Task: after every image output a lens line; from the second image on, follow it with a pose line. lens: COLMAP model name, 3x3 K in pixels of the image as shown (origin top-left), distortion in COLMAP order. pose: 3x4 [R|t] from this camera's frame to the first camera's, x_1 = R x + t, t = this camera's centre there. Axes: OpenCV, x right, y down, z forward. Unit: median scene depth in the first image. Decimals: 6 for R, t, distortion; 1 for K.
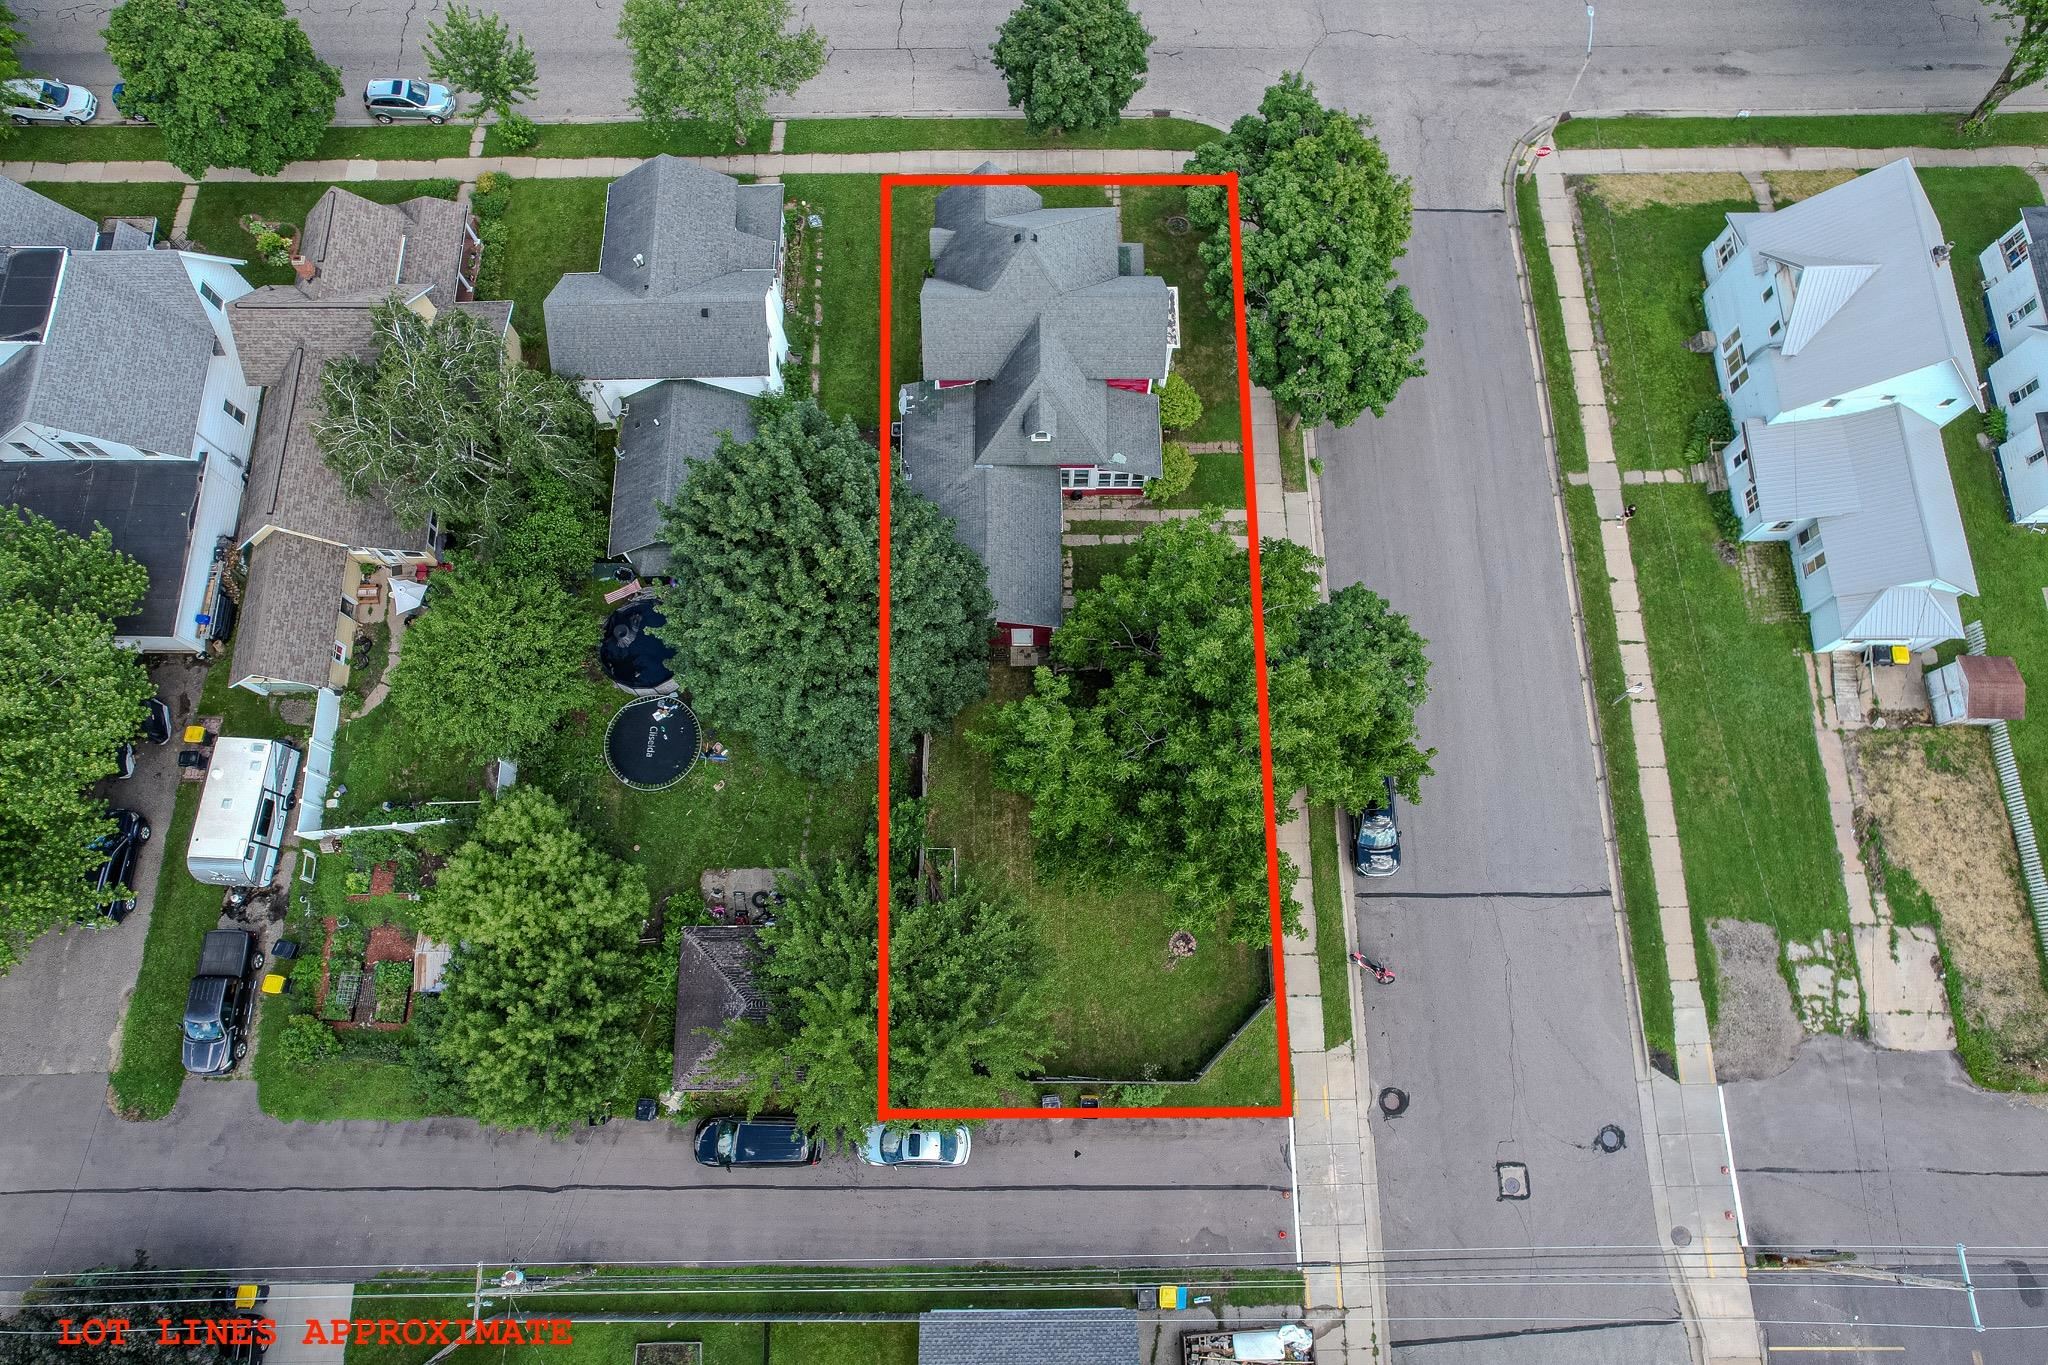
lens RADIAL K [[1387.6, 0, 1038.1], [0, 1387.6, 686.7], [0, 0, 1]] dist [-0.102288, 0.118372]
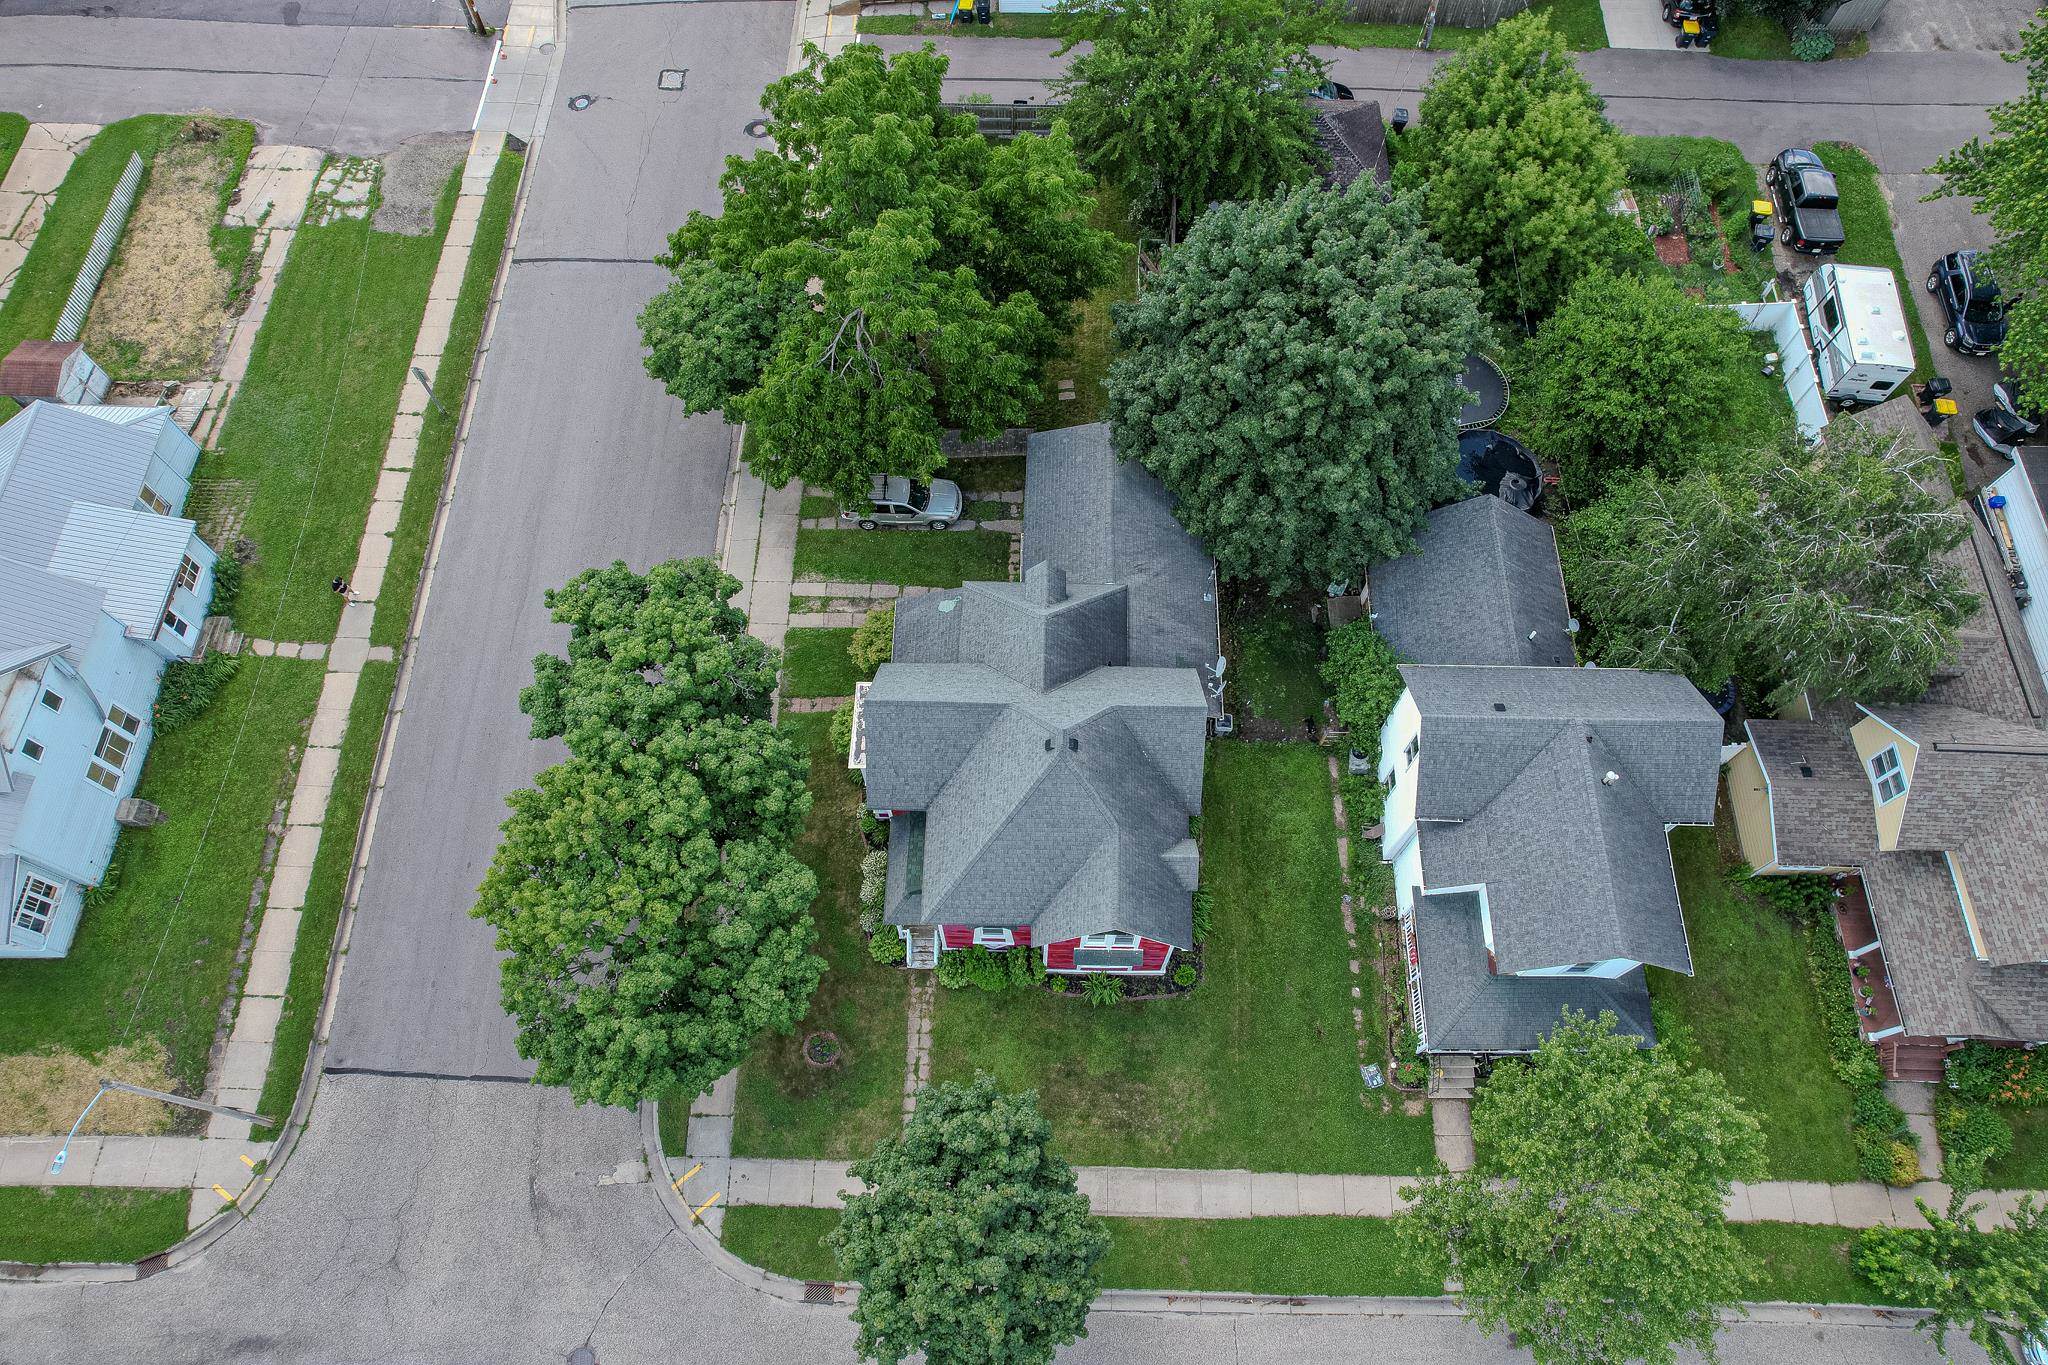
lens RADIAL K [[1387.6, 0, 1038.1], [0, 1387.6, 686.7], [0, 0, 1]] dist [-0.102288, 0.118372]
pose [[-0.999459, -0.031502, 0.009412, -0.002901], [0.029078, -0.713371, 0.700183, -0.760280], [-0.015343, 0.700078, 0.713901, 0.453497]]
